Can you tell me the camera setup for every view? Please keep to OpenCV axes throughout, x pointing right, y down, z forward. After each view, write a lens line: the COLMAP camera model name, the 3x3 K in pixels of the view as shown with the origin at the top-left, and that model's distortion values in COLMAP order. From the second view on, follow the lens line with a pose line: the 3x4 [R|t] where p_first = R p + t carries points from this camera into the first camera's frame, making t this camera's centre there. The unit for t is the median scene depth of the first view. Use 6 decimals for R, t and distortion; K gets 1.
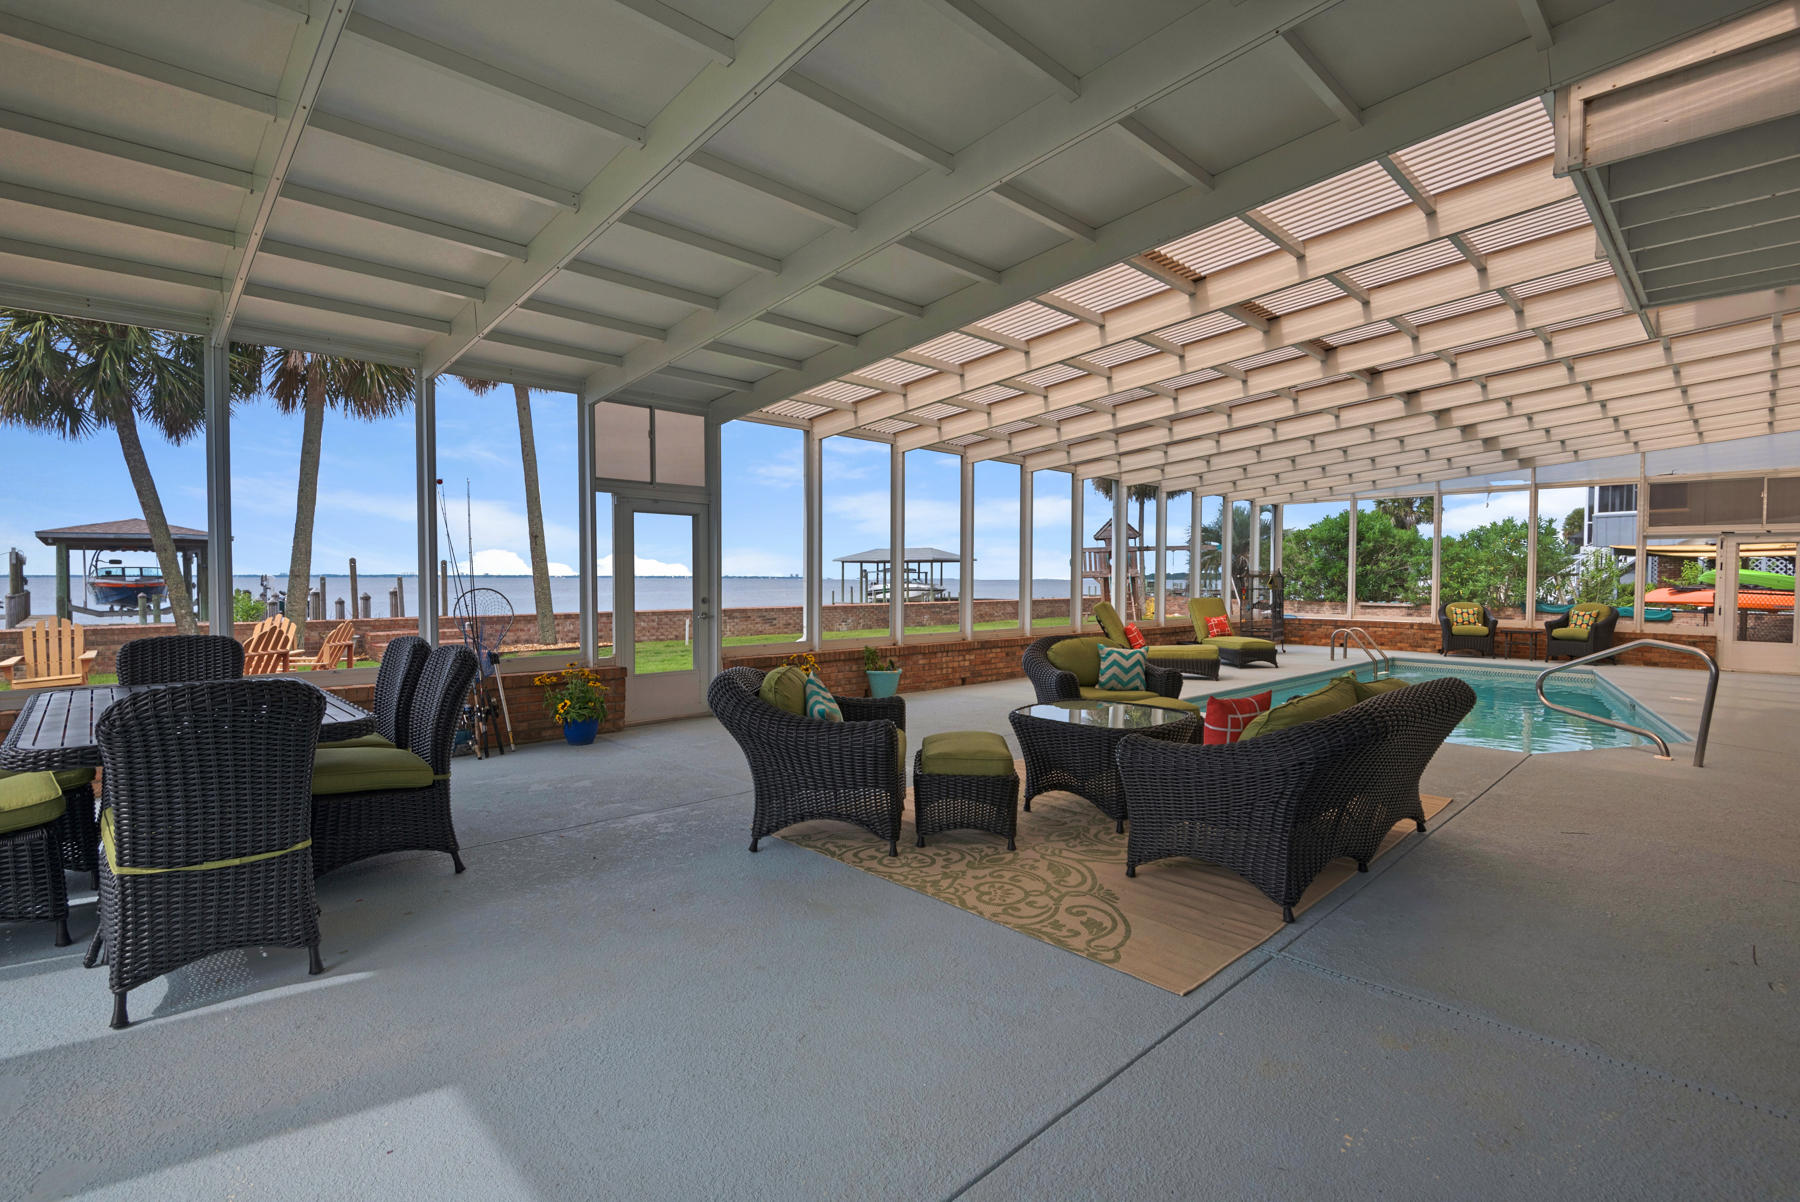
lens RADIAL K [[834.1, 0, 900.0], [0, 834.1, 601.0], [0, 0, 1]] dist [-0.002585, -0.001310]
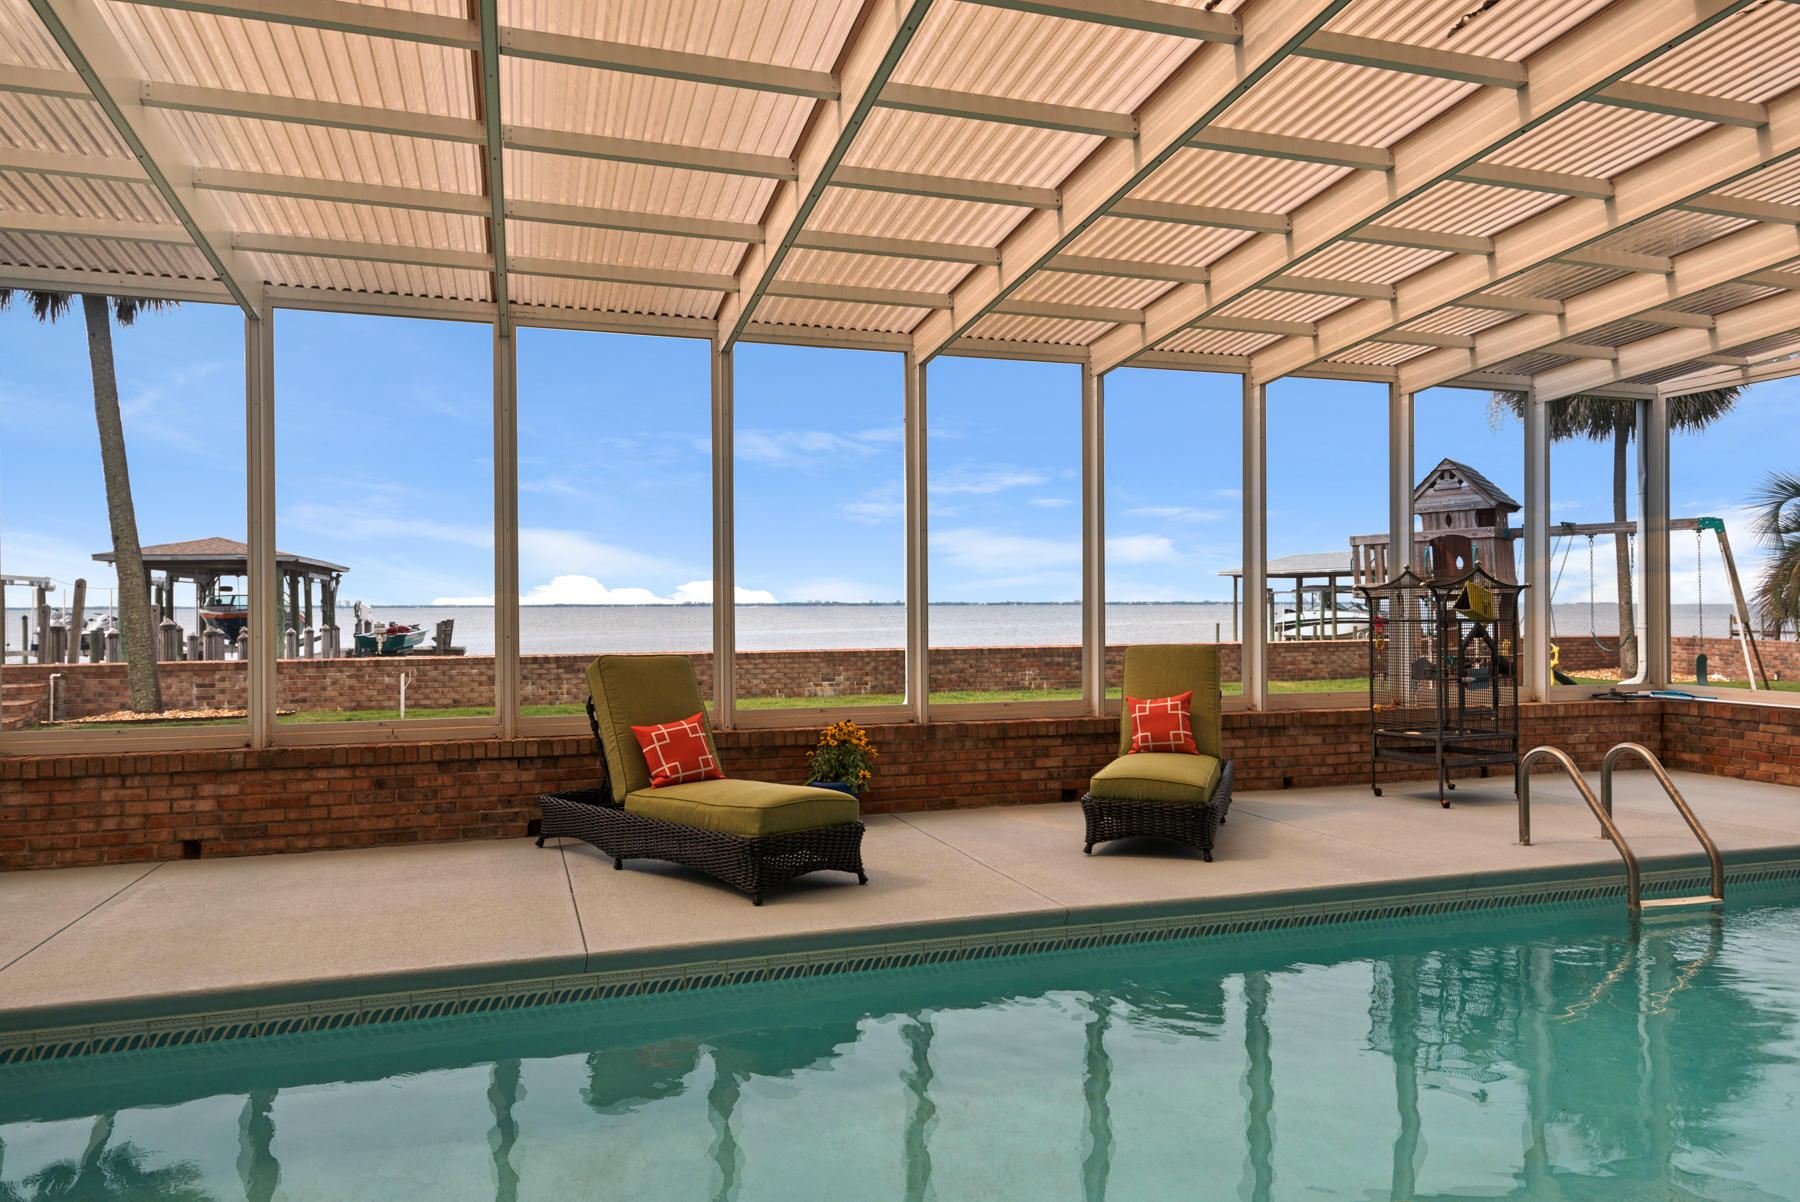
lens RADIAL K [[1198.4, 0, 900.0], [0, 1198.4, 601.0], [0, 0, 1]] dist [0.095474, -0.110064]
pose [[0.903368, -0.007033, -0.428809, 0.410570], [-0.005543, 0.999591, -0.028072, -0.006849], [0.428831, 0.027736, 0.902959, 0.378737]]
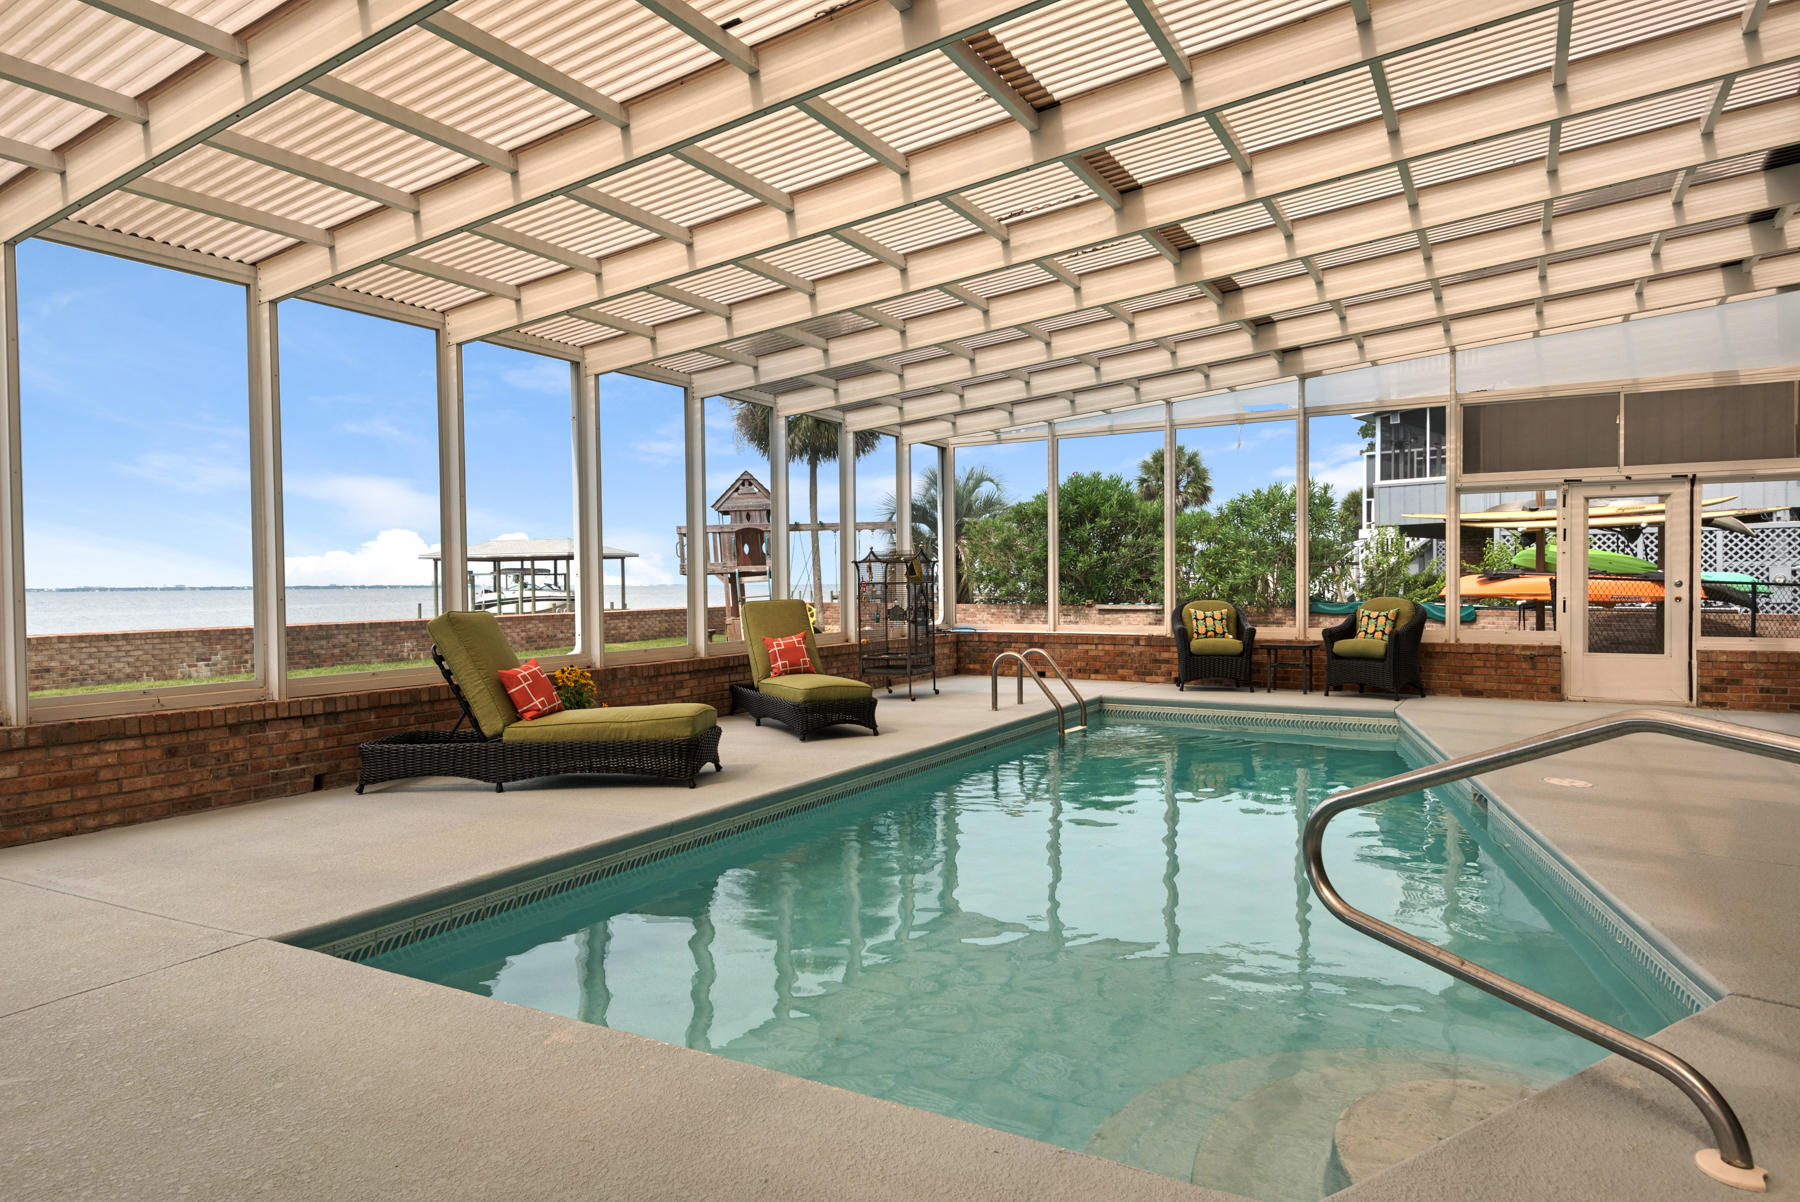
lens RADIAL K [[1082.6, 0, 900.0], [0, 1082.6, 601.0], [0, 0, 1]] dist [0.044012, -0.000956]
pose [[0.958133, -0.018463, 0.285727, 0.206784], [0.021404, 0.999745, -0.007173, 0.002538], [-0.285522, 0.012989, 0.958284, 0.266538]]
